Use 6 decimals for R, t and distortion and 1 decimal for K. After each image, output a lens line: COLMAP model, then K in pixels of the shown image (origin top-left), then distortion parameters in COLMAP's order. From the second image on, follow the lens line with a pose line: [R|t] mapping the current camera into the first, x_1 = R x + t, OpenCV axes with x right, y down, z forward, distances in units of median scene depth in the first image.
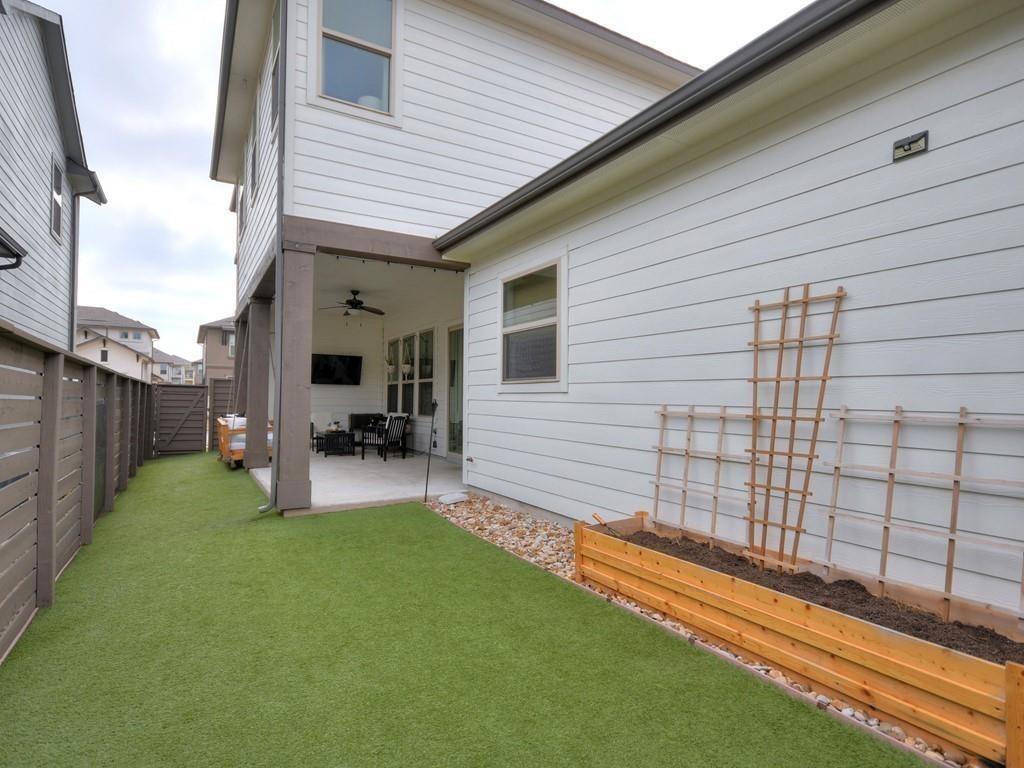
lens RADIAL K [[539.5, 0, 507.3], [0, 539.5, 390.1], [0, 0, 1]] dist [0.005554, 0.001606]
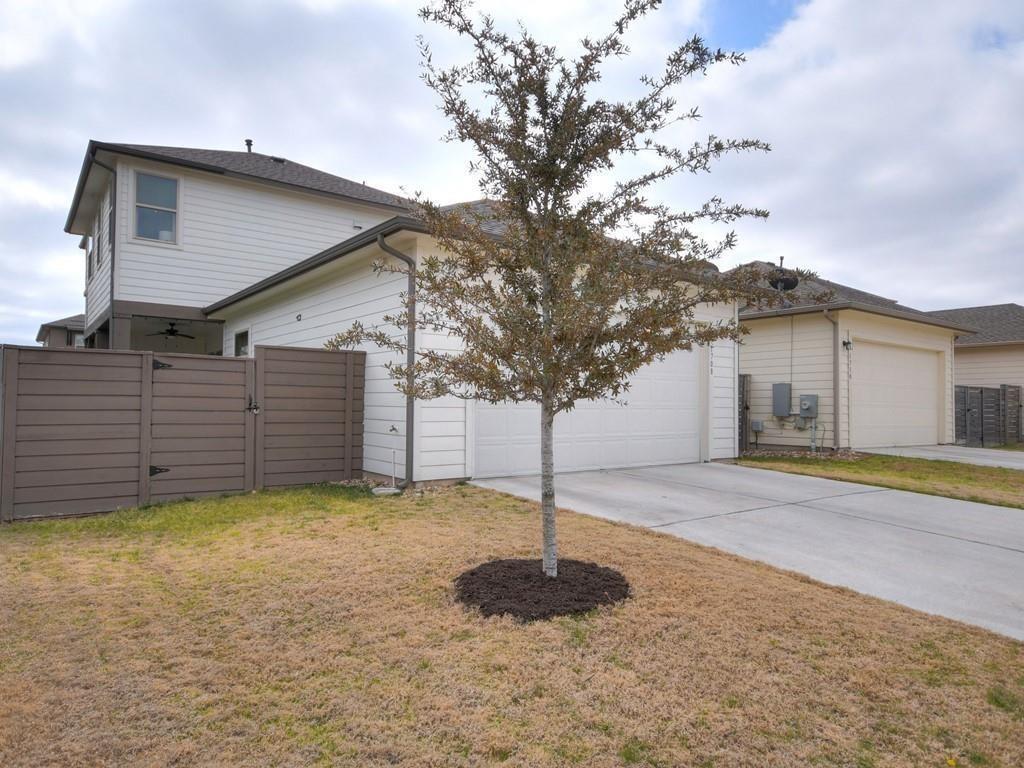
lens RADIAL K [[643.4, 0, 512.0], [0, 643.4, 384.0], [0, 0, 1]] dist [0.002545, 0.000758]
pose [[0.992199, 0.000669, 0.124665, 0.631669], [0.001246, 0.999882, -0.015284, 0.014650], [-0.124661, 0.015321, 0.992081, -1.292106]]
